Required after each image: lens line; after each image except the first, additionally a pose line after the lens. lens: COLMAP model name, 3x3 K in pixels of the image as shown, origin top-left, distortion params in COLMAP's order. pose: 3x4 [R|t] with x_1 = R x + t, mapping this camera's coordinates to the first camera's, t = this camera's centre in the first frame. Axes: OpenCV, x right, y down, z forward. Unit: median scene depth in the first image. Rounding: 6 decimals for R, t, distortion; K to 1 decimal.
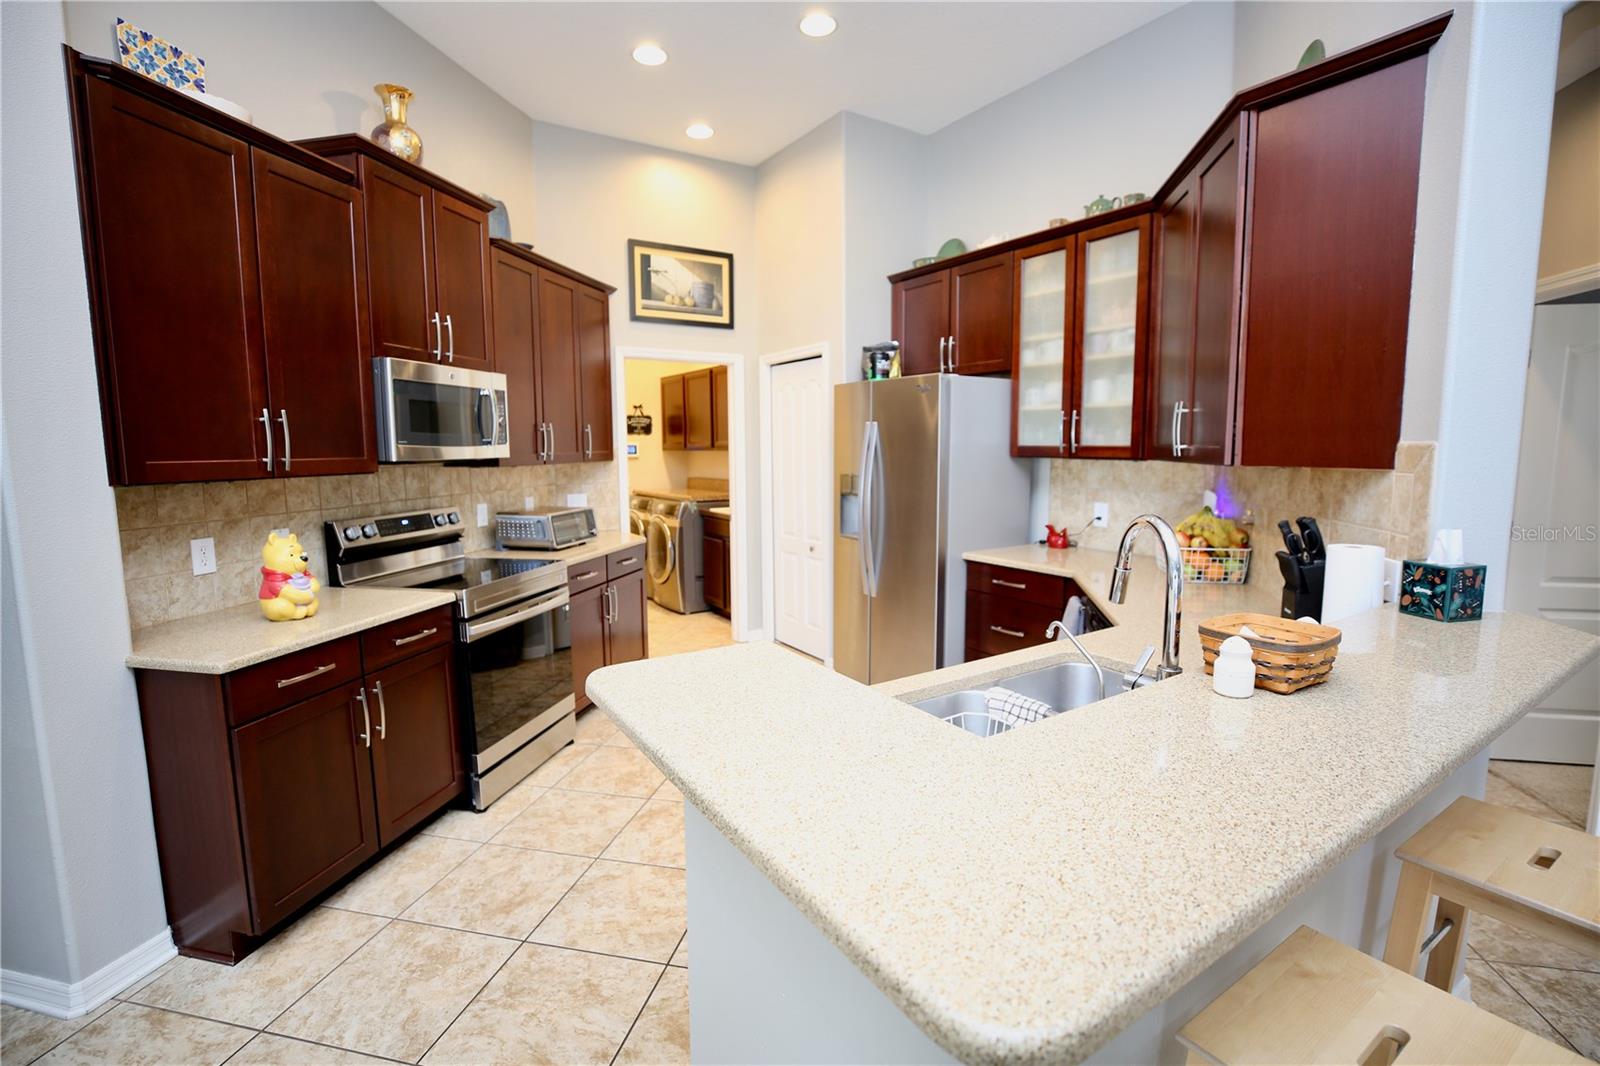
lens RADIAL K [[726.3, 0, 803.8], [0, 726.3, 528.3], [0, 0, 1]] dist [-0.046282, 0.013558]
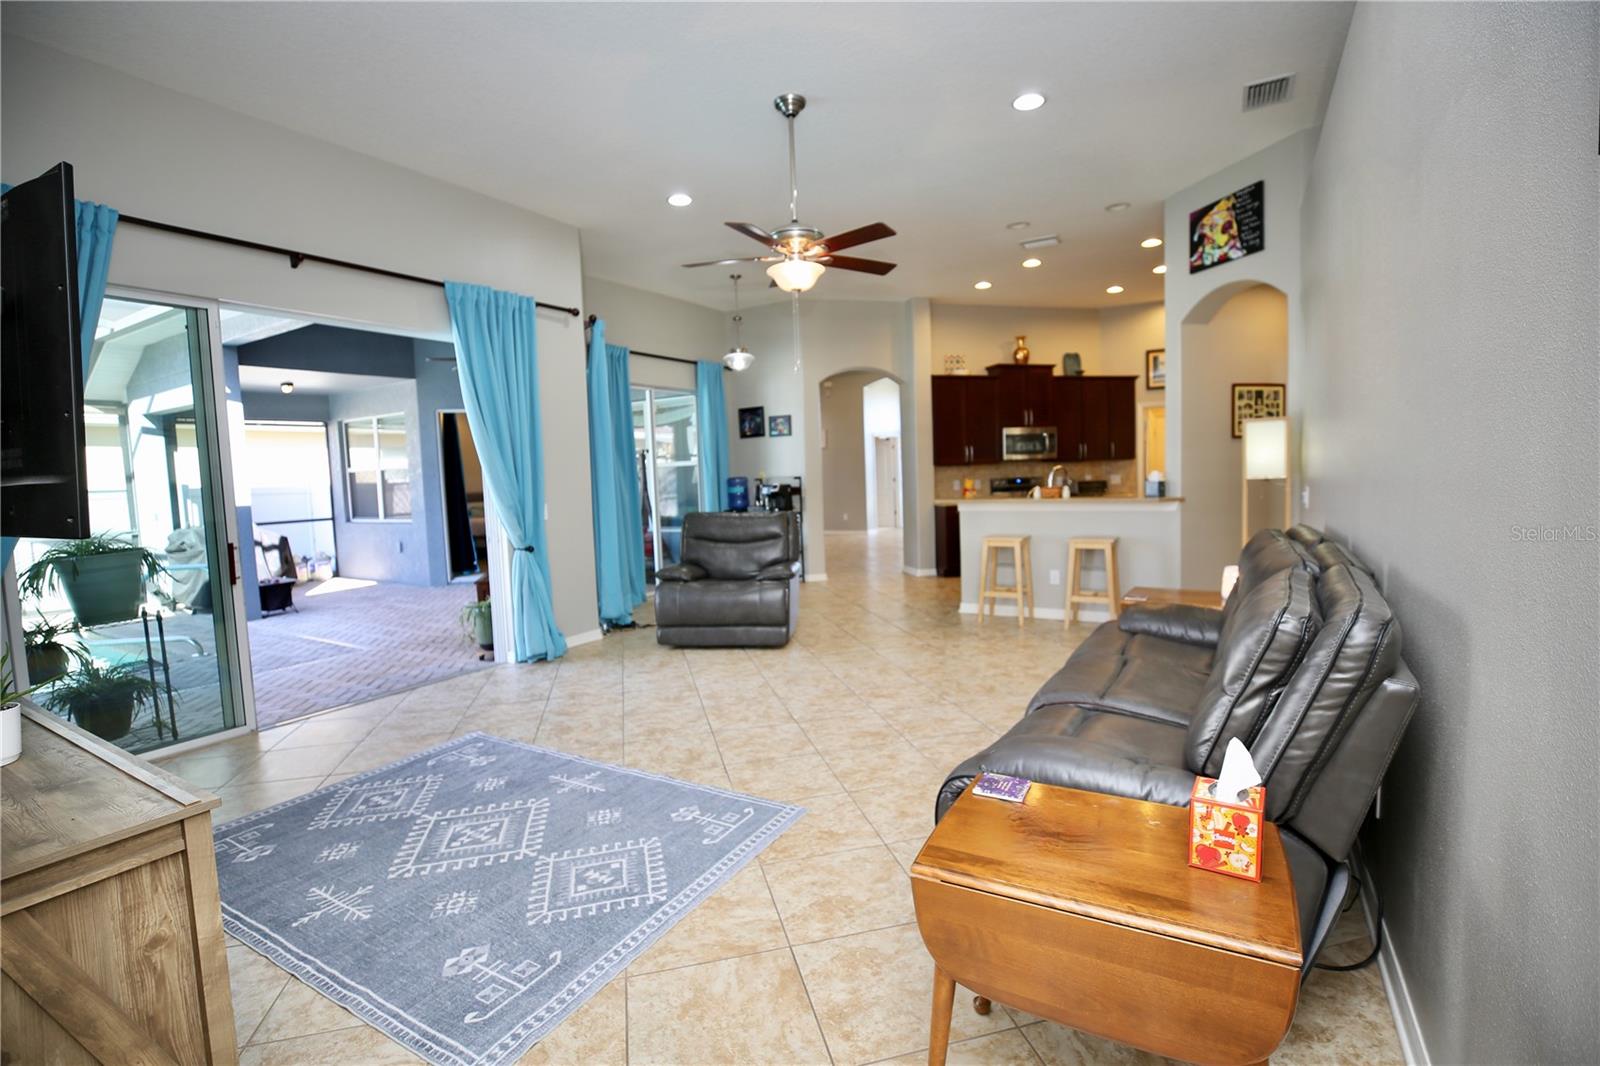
lens RADIAL K [[726.3, 0, 803.8], [0, 726.3, 528.3], [0, 0, 1]] dist [-0.046282, 0.013558]
pose [[0.438049, 0.061556, -0.896841, 1.640576], [-0.070341, 0.996941, 0.034069, 0.138357], [0.896195, 0.048160, 0.441039, -1.029969]]
